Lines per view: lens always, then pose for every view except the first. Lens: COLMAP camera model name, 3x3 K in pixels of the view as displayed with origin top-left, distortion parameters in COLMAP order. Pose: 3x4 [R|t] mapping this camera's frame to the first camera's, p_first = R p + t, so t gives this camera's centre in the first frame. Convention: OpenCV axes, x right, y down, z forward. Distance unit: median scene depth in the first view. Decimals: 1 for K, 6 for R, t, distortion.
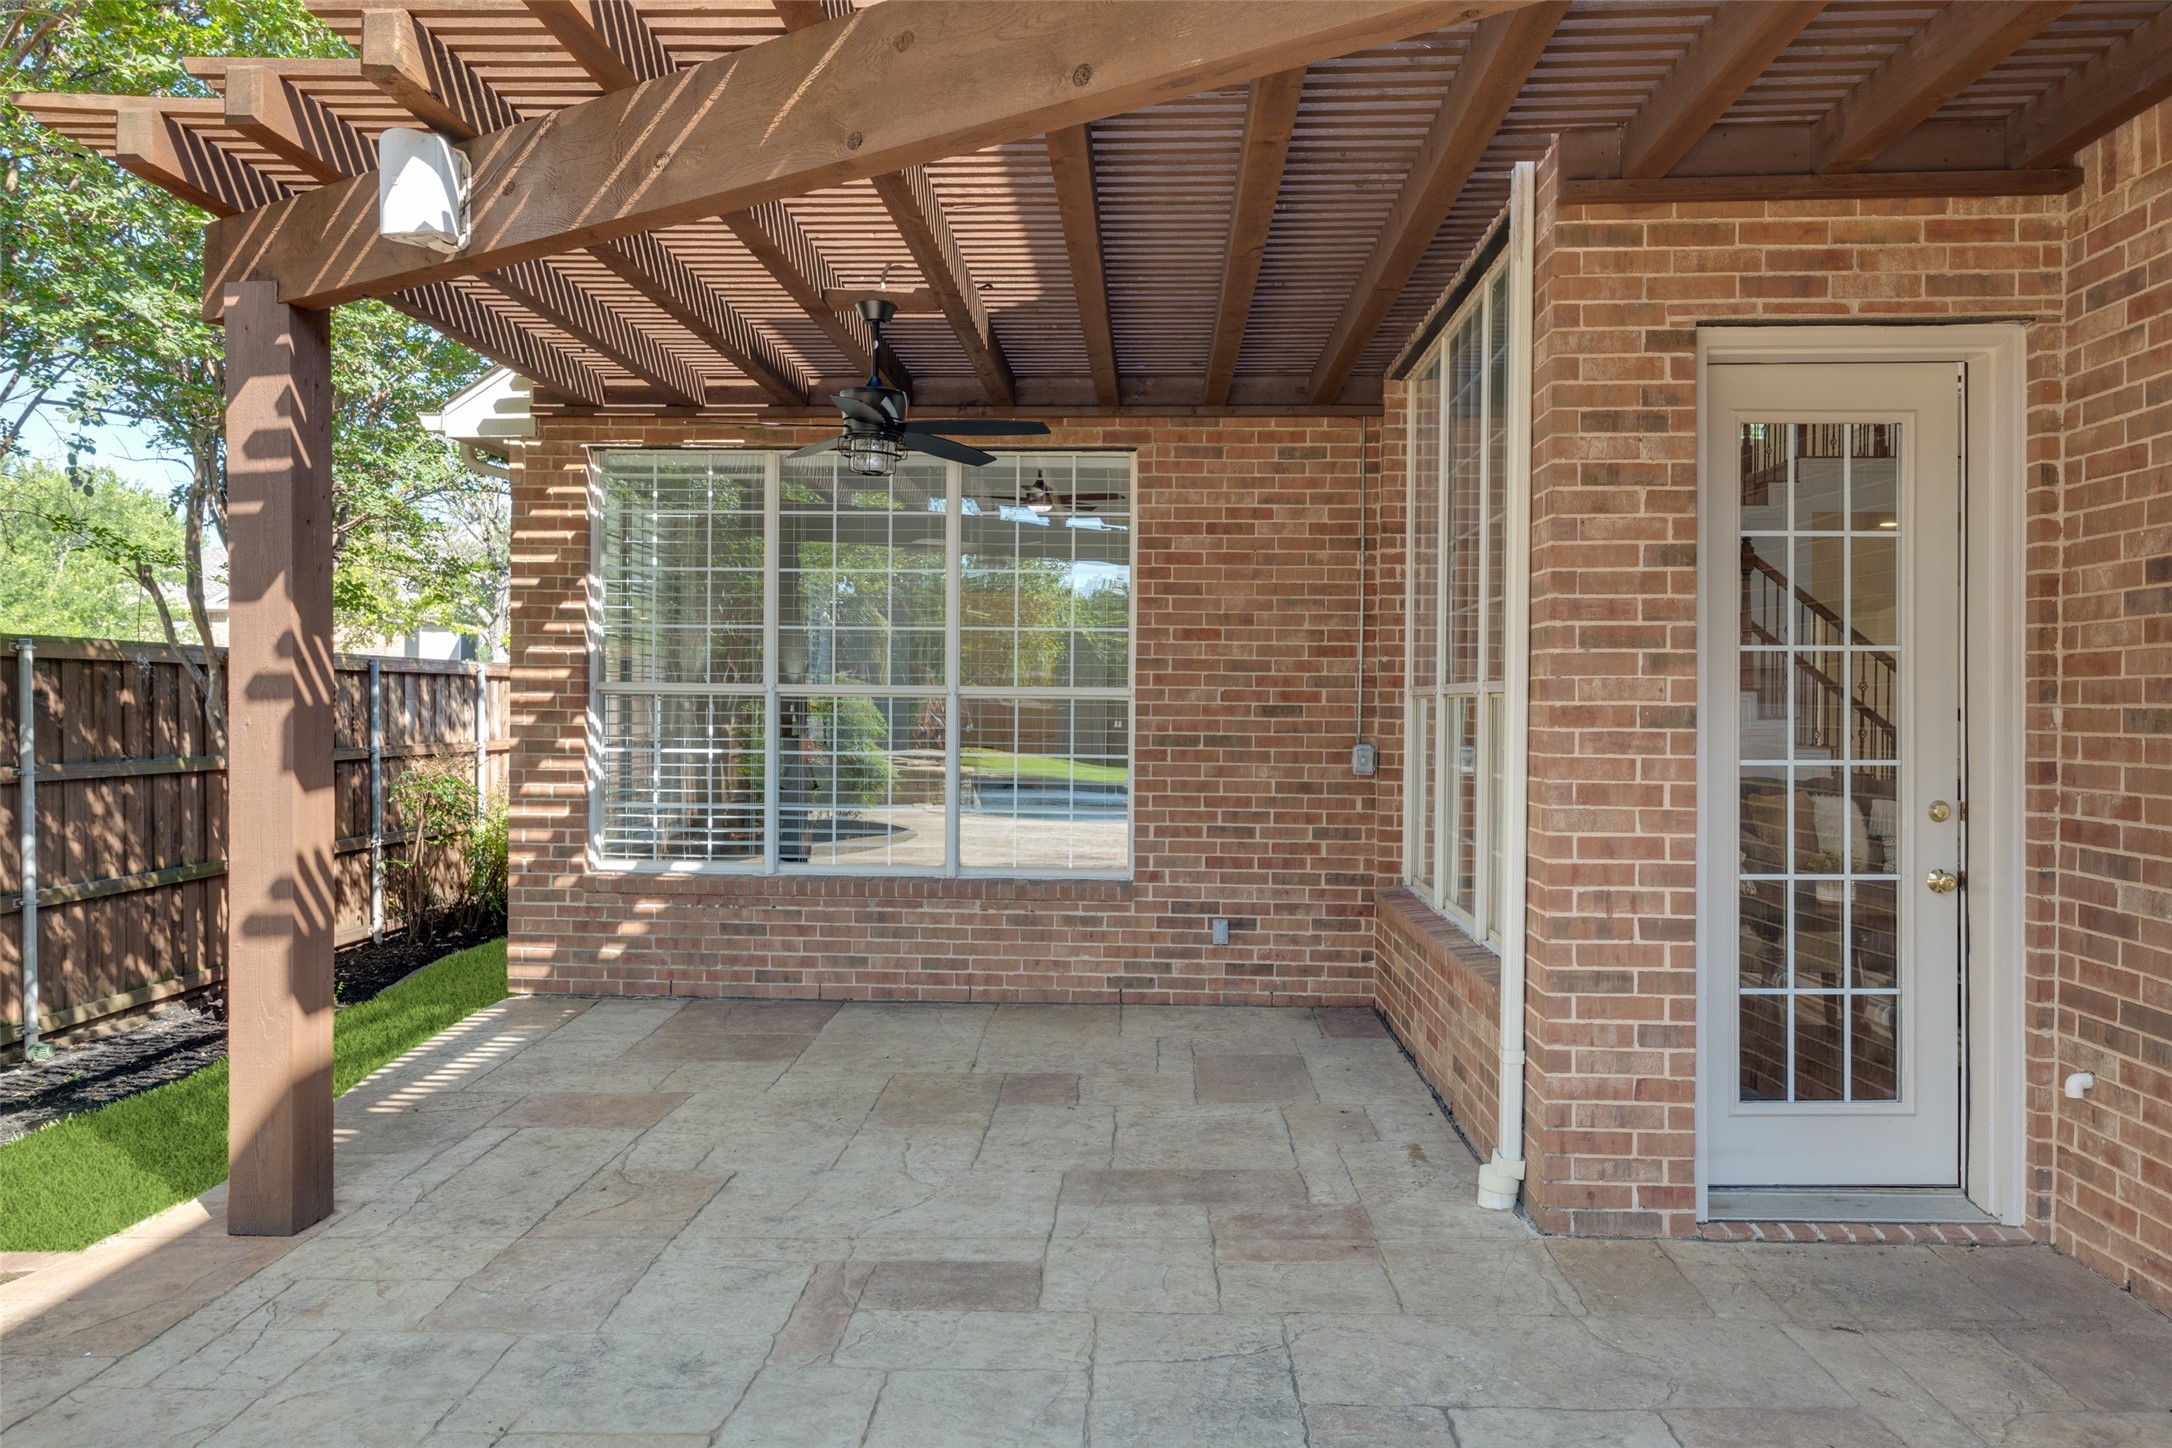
lens RADIAL K [[1633.9, 0, 1086.0], [0, 1633.9, 718.8], [0, 0, 1]] dist [0.001491, -0.001119]
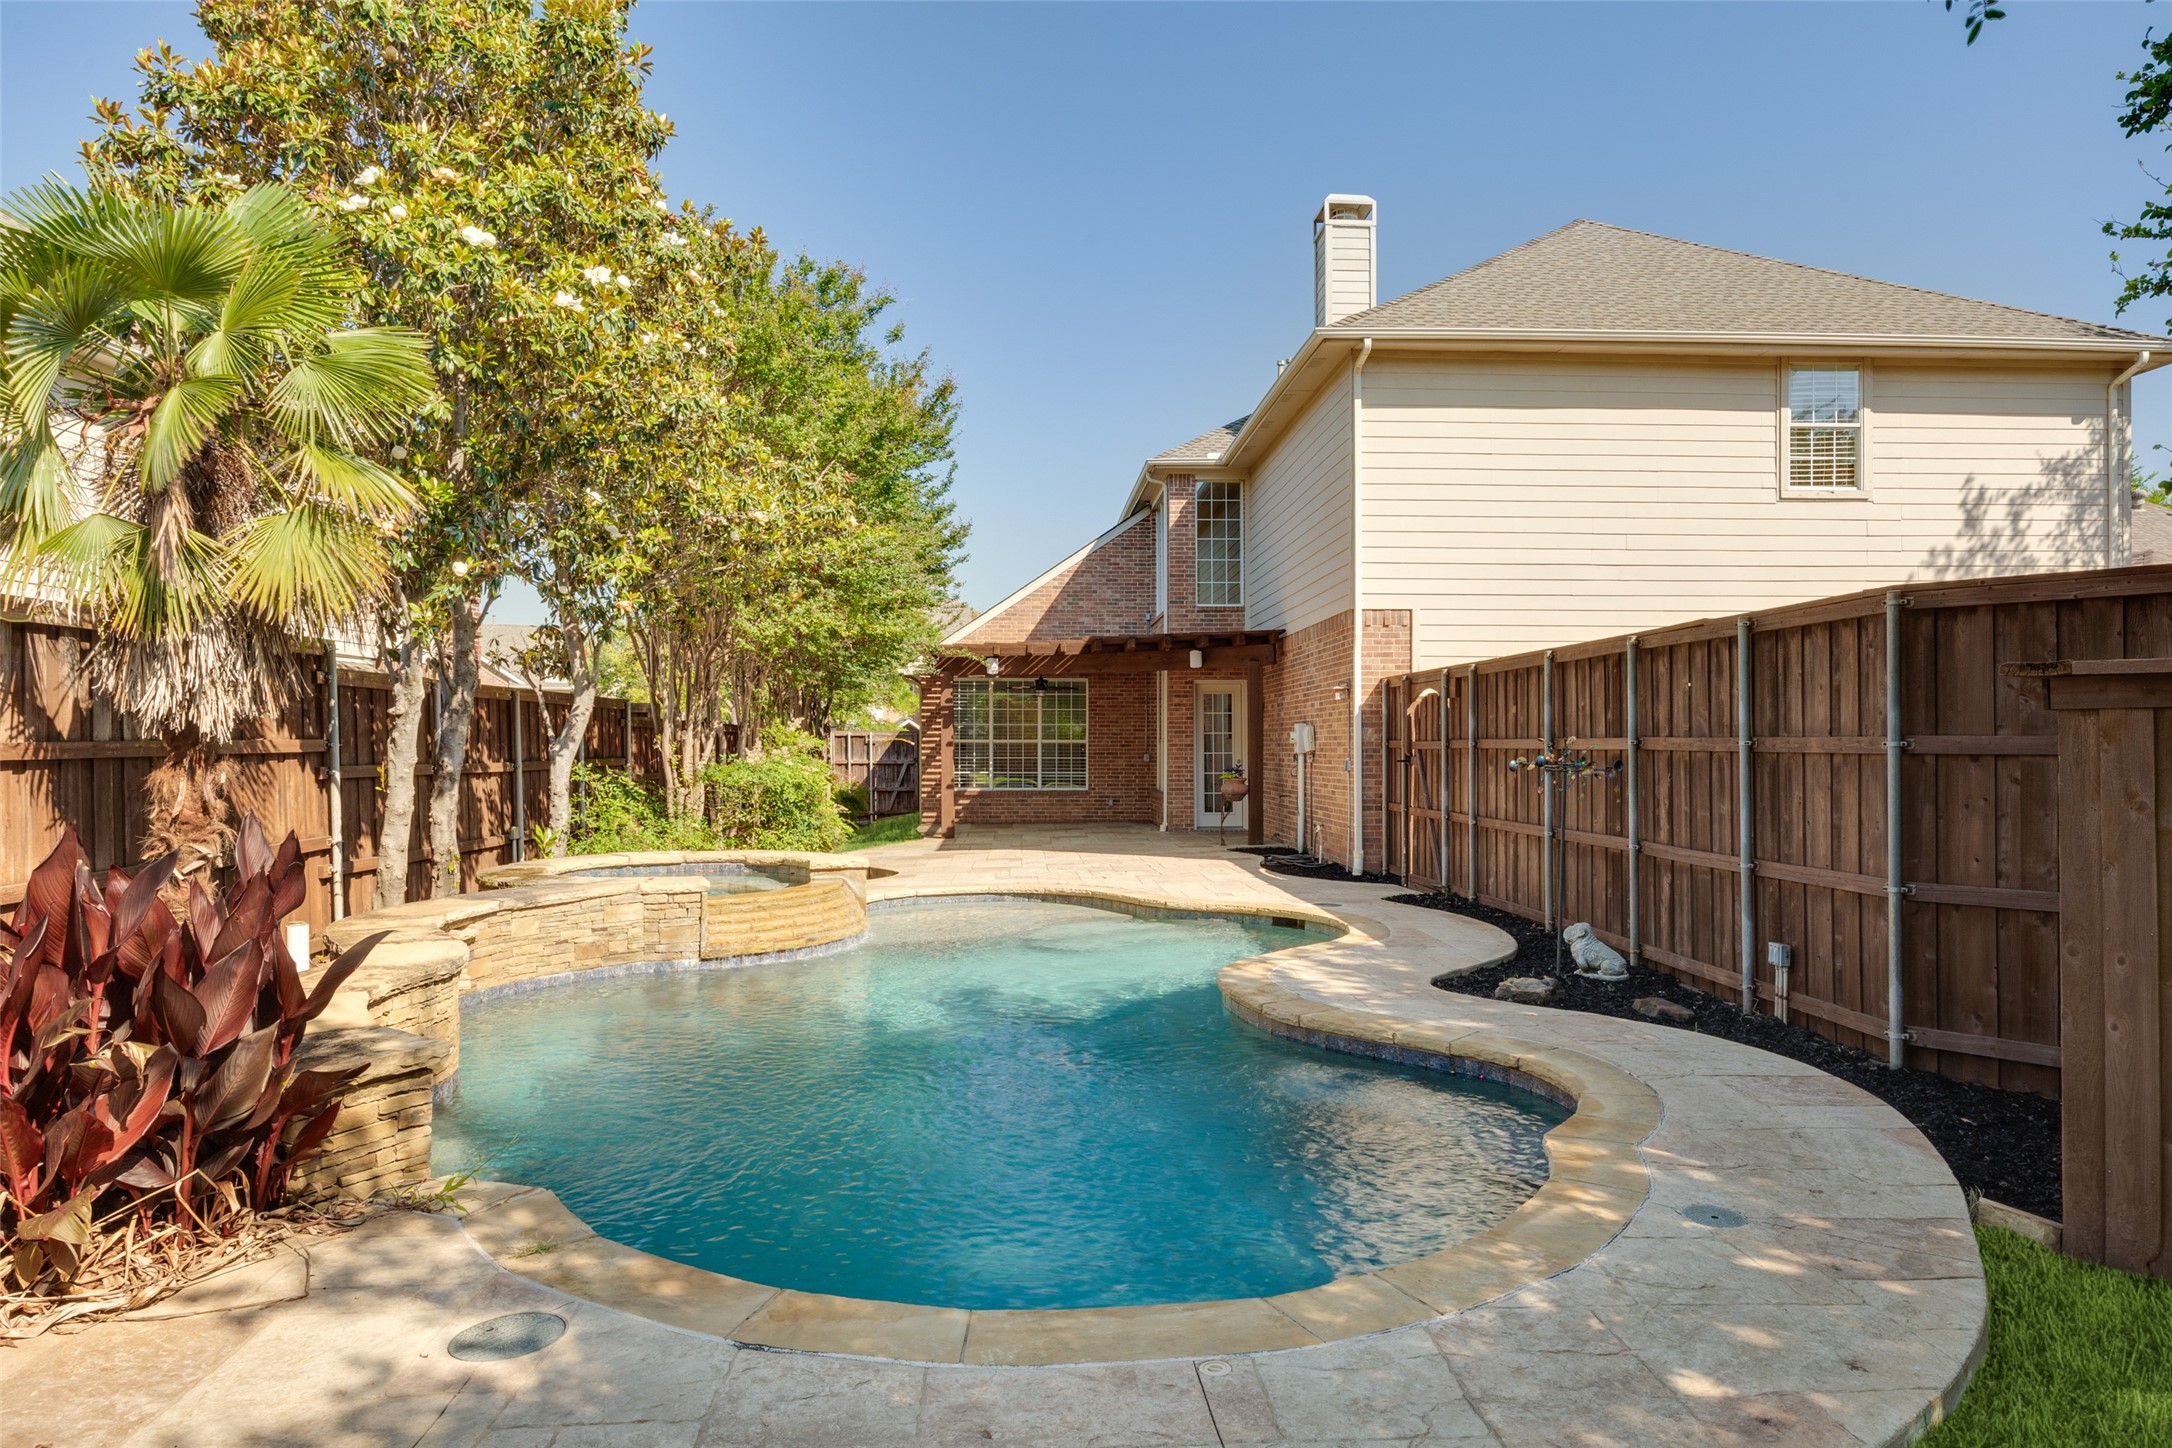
lens RADIAL K [[1633.9, 0, 1088.6], [0, 1633.9, 728.9], [0, 0, 1]] dist [0.001491, -0.001119]
pose [[0.996206, -0.011489, 0.086260, -0.673948], [0.012701, 0.999828, -0.013509, 0.015555], [-0.086089, 0.014553, 0.996181, -6.365775]]
